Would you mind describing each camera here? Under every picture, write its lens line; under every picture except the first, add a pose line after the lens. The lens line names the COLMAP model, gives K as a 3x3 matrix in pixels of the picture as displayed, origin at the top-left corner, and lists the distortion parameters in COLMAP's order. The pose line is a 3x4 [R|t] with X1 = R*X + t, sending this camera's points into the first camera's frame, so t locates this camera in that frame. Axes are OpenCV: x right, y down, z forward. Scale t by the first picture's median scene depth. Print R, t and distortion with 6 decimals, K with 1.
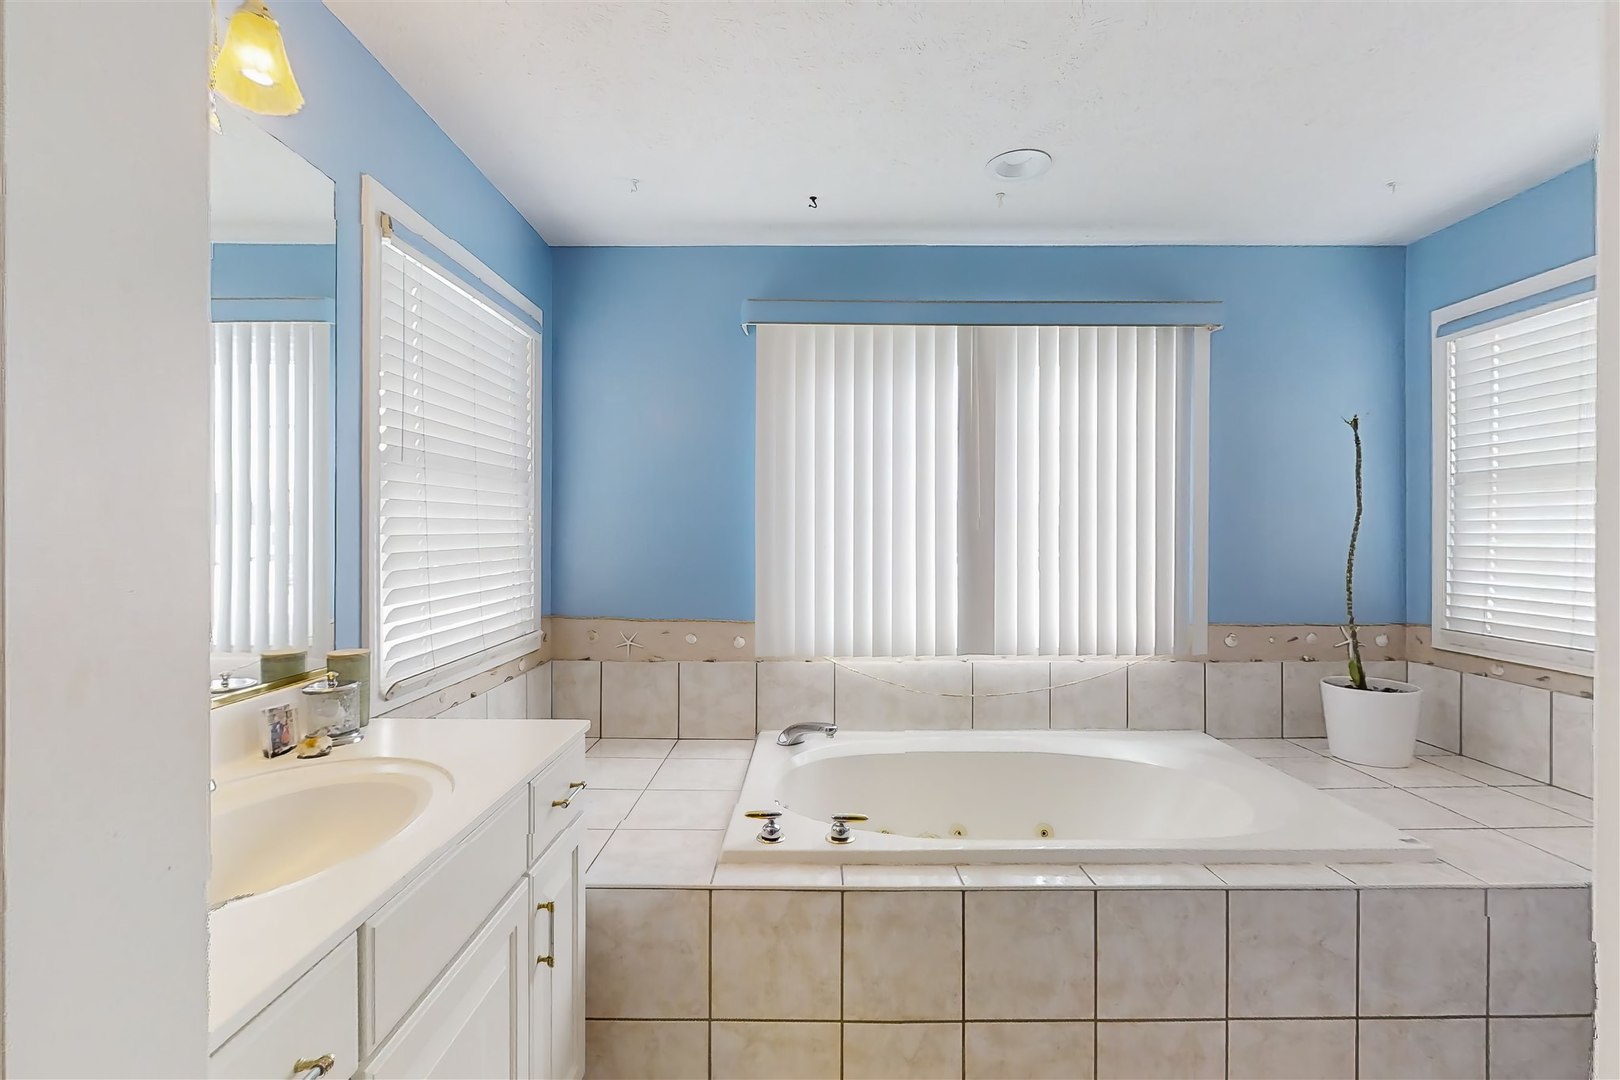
lens RADIAL K [[709.3, 0, 804.3], [0, 709.3, 537.7], [0, 0, 1]] dist [0.013809, -0.001164]
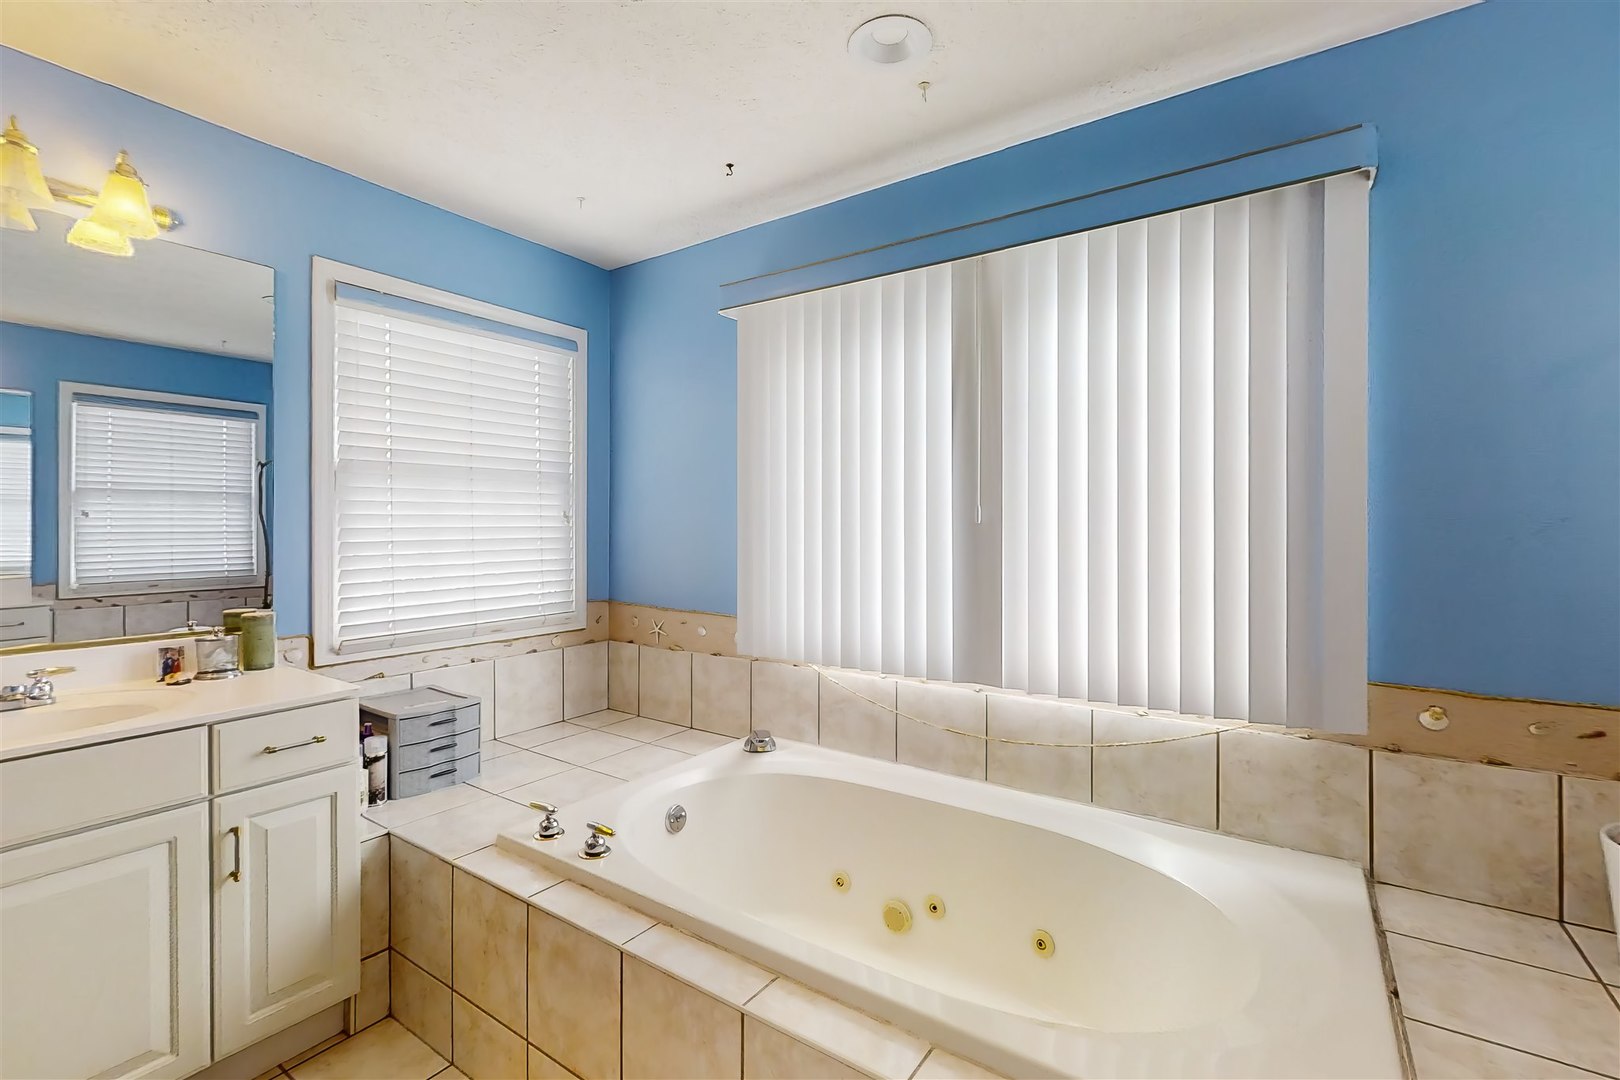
lens RADIAL K [[709.3, 0, 803.0], [0, 709.3, 528.9], [0, 0, 1]] dist [0.013809, -0.001164]
pose [[0.814410, 0.002915, -0.580283, 0.539217], [-0.003429, 0.999994, 0.000211, -0.002935], [0.580280, 0.001818, 0.814415, 0.264261]]
